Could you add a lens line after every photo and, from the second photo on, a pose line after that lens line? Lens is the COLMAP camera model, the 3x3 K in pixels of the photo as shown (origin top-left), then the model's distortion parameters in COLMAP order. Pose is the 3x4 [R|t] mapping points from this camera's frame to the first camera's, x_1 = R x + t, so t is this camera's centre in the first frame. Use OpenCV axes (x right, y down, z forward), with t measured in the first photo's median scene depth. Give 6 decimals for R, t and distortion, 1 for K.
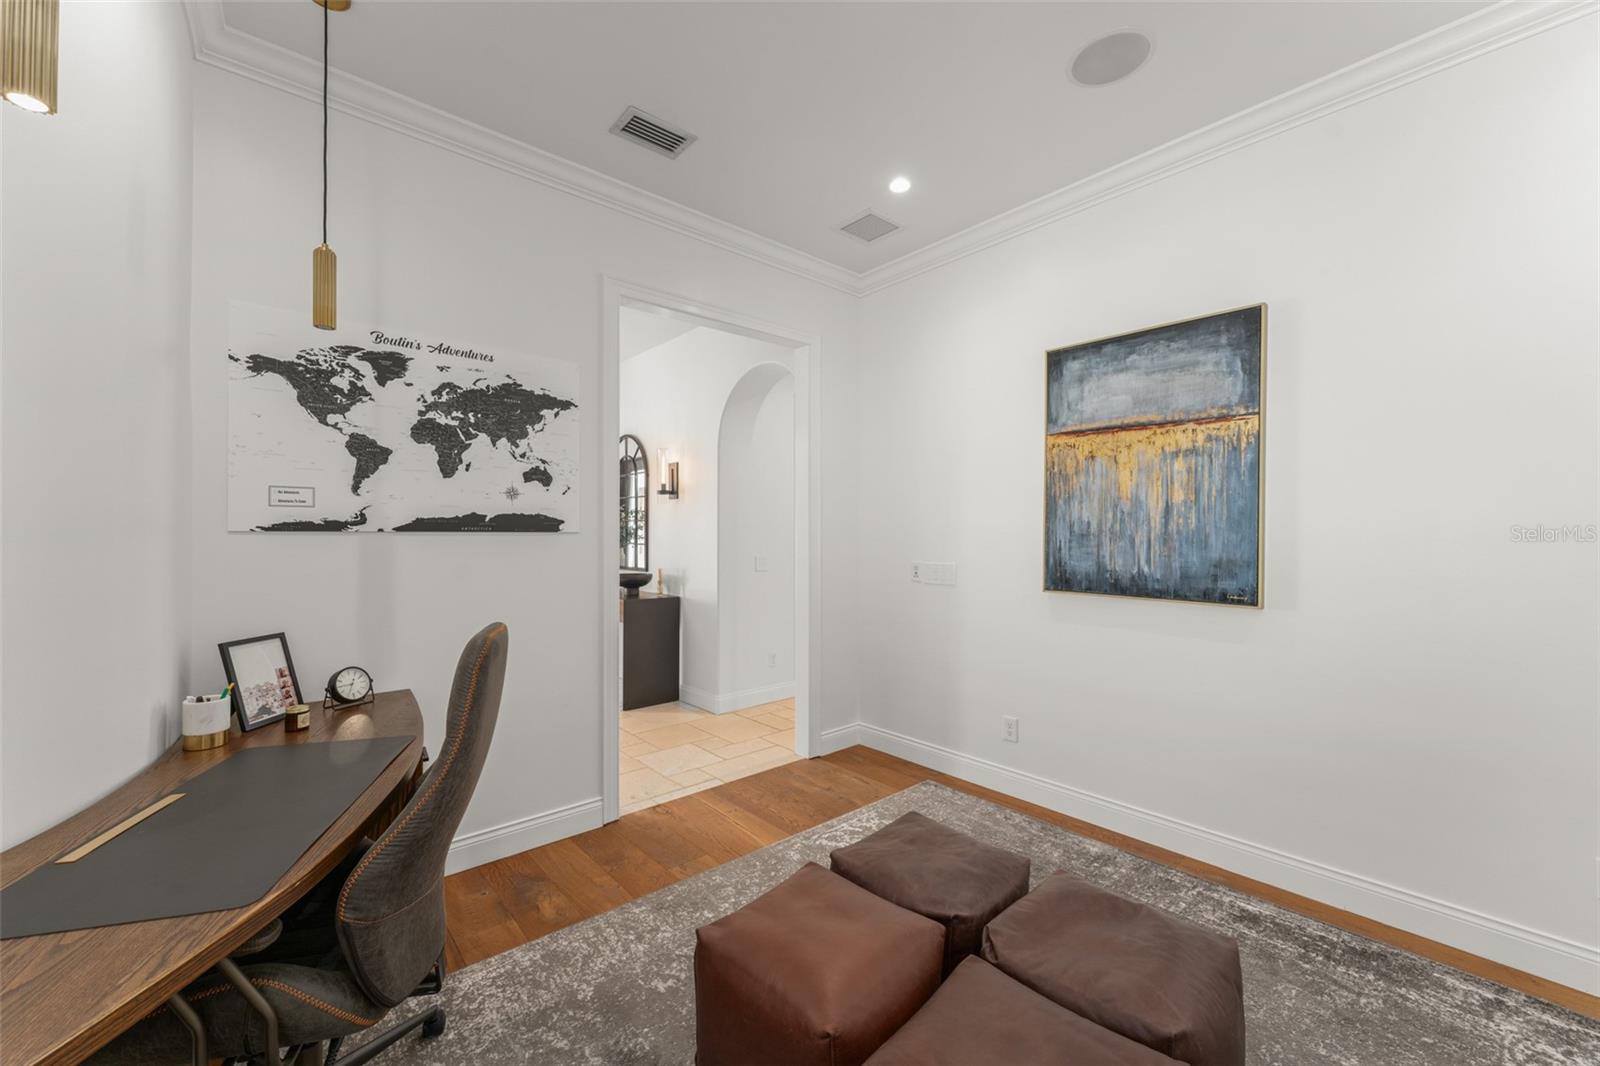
lens RADIAL K [[633.6, 0, 797.2], [0, 633.6, 530.0], [0, 0, 1]] dist [-0.000486, 0.000168]
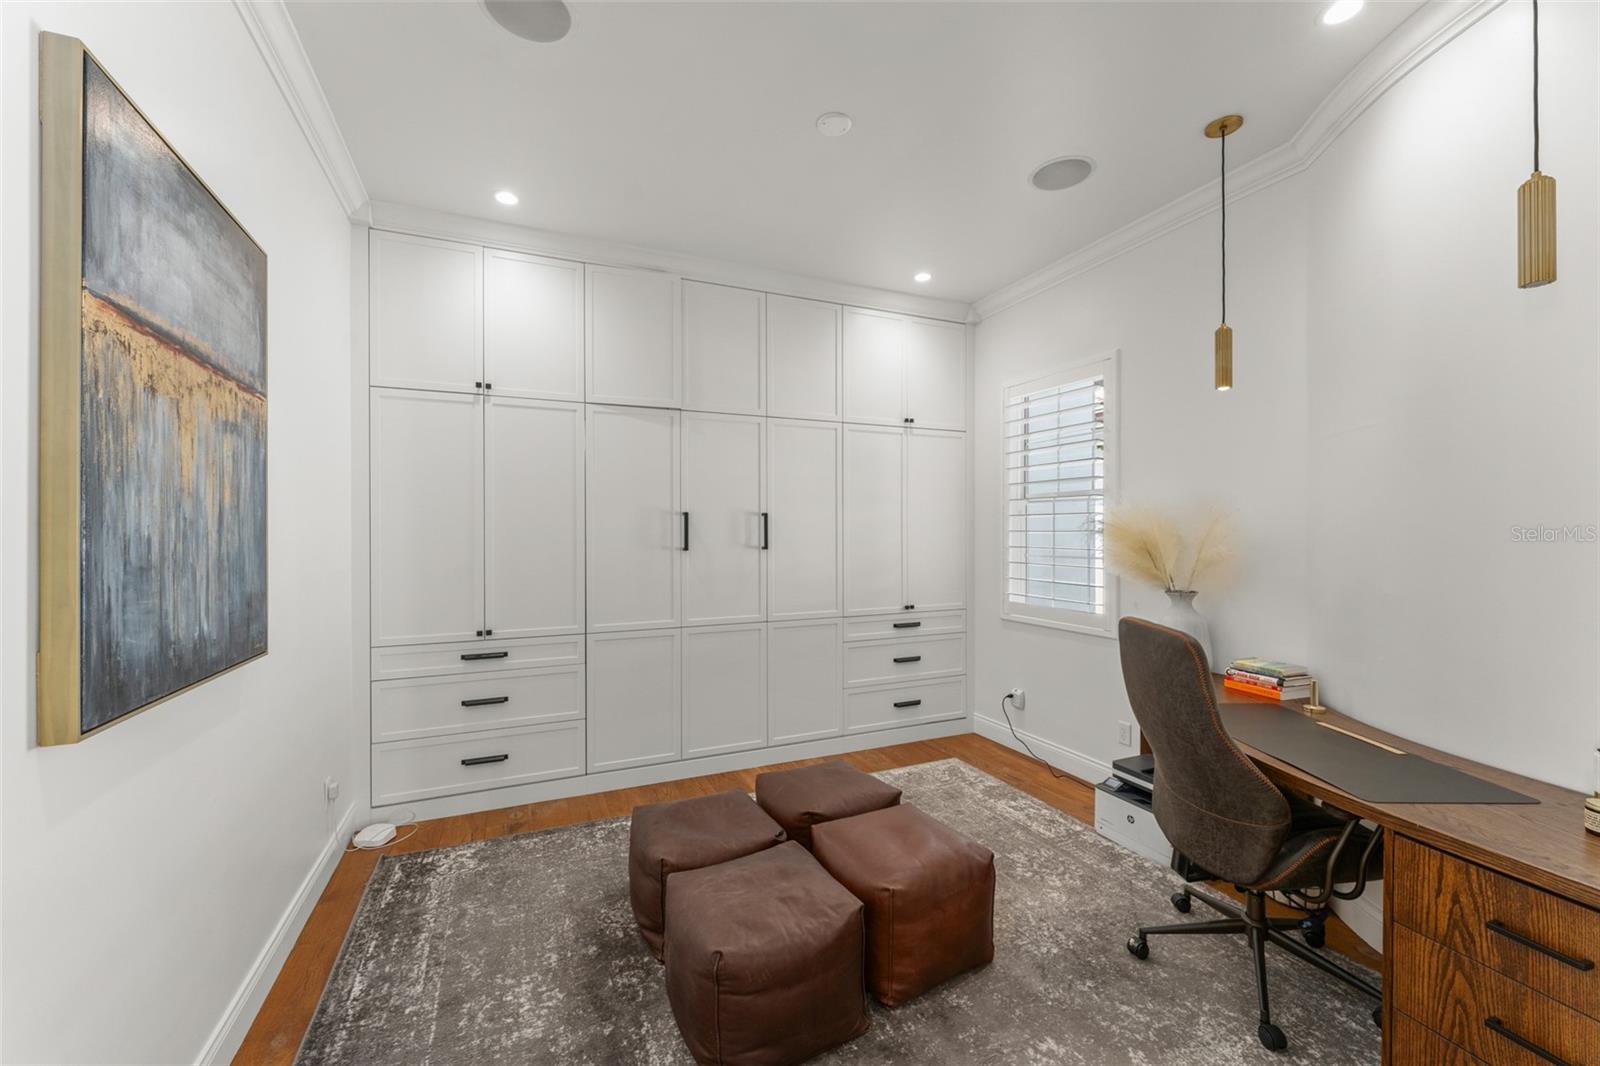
lens RADIAL K [[633.6, 0, 792.2], [0, 633.6, 535.1], [0, 0, 1]] dist [-0.000486, 0.000168]
pose [[-0.955123, 0.002453, 0.296200, -0.083050], [0.000970, 0.999986, -0.005154, -0.012368], [-0.296209, -0.004635, -0.955112, 1.290447]]
